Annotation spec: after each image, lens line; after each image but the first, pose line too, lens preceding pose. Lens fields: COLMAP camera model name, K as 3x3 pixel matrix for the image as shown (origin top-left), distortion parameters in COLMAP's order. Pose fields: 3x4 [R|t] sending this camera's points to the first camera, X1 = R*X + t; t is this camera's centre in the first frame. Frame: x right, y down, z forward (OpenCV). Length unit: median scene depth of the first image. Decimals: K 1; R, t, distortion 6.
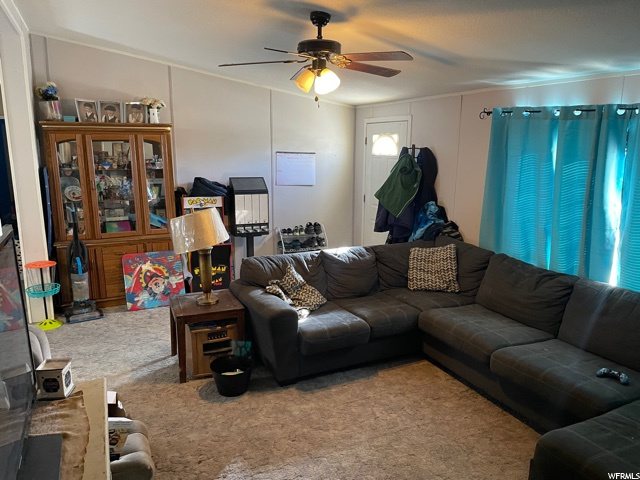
lens RADIAL K [[479.1, 0, 319.9], [0, 479.1, 239.5], [0, 0, 1]] dist [0.079672, -0.096691]
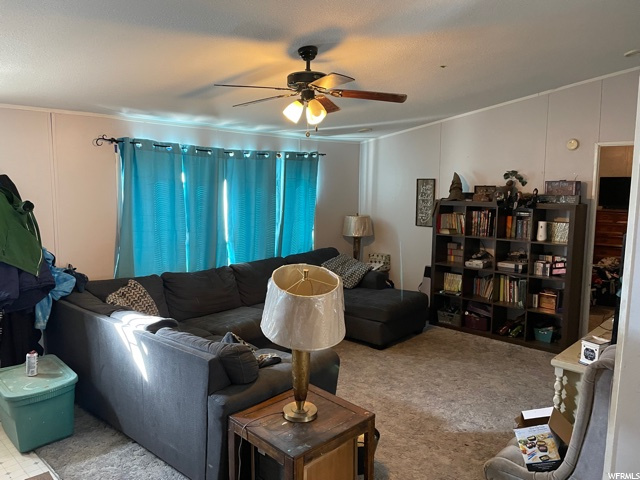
lens RADIAL K [[479.1, 0, 309.7], [0, 479.1, 236.3], [0, 0, 1]] dist [0.079672, -0.096691]
pose [[-0.356379, -0.121204, 0.926447, -0.661544], [0.164380, 0.967951, 0.189867, -0.178319], [-0.919768, 0.219954, -0.325034, 0.911502]]
